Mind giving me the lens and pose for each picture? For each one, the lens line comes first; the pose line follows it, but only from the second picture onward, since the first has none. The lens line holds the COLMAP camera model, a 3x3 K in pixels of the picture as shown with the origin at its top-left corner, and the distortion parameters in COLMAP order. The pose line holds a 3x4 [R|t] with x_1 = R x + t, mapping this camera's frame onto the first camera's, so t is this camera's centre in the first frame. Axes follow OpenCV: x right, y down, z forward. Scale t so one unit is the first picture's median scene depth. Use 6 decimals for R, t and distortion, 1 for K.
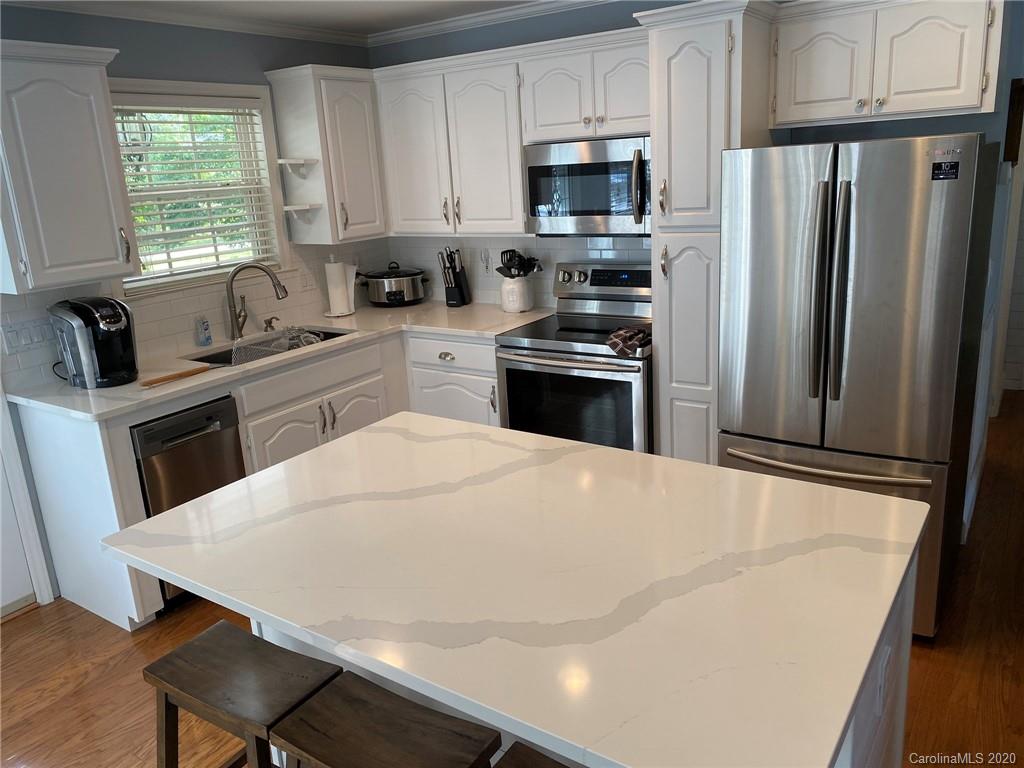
lens RADIAL K [[771.8, 0, 512.0], [0, 771.8, 384.0], [0, 0, 1]] dist [0.028716, -0.003249]
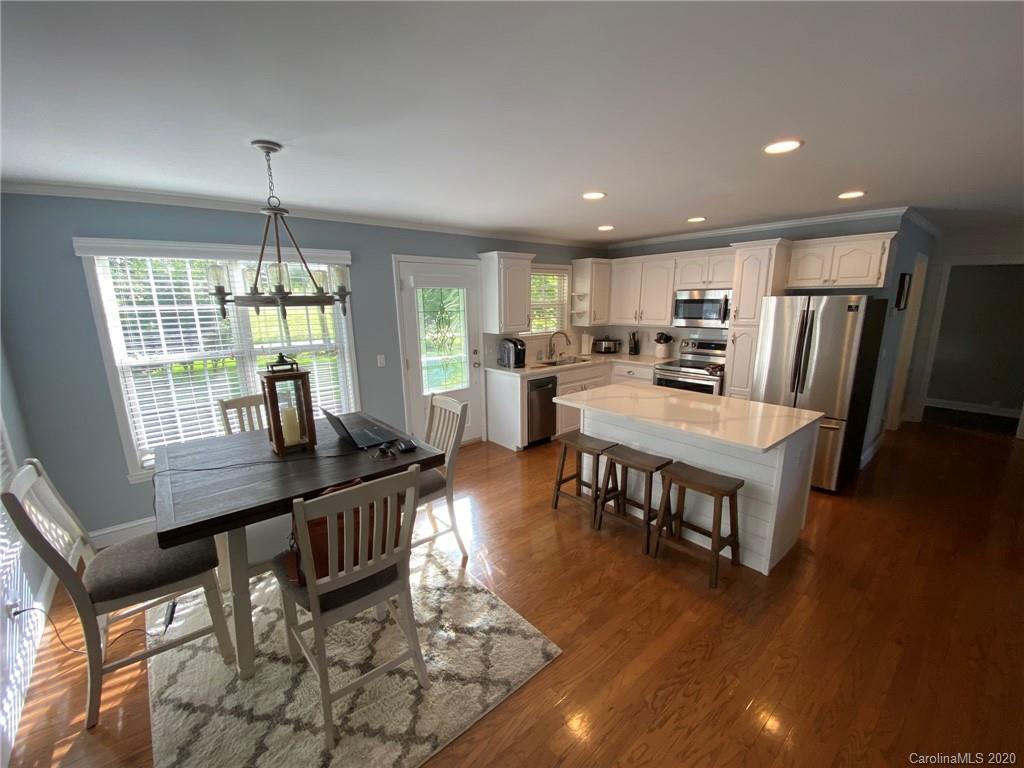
lens RADIAL K [[415.3, 0, 498.4], [0, 415.3, 400.6], [0, 0, 1]] dist [0.019468, -0.018613]
pose [[0.953844, 0.108774, -0.279910, -0.108645], [-0.116164, 0.993181, -0.009895, 0.120991], [0.276925, 0.041953, 0.959975, -0.428526]]
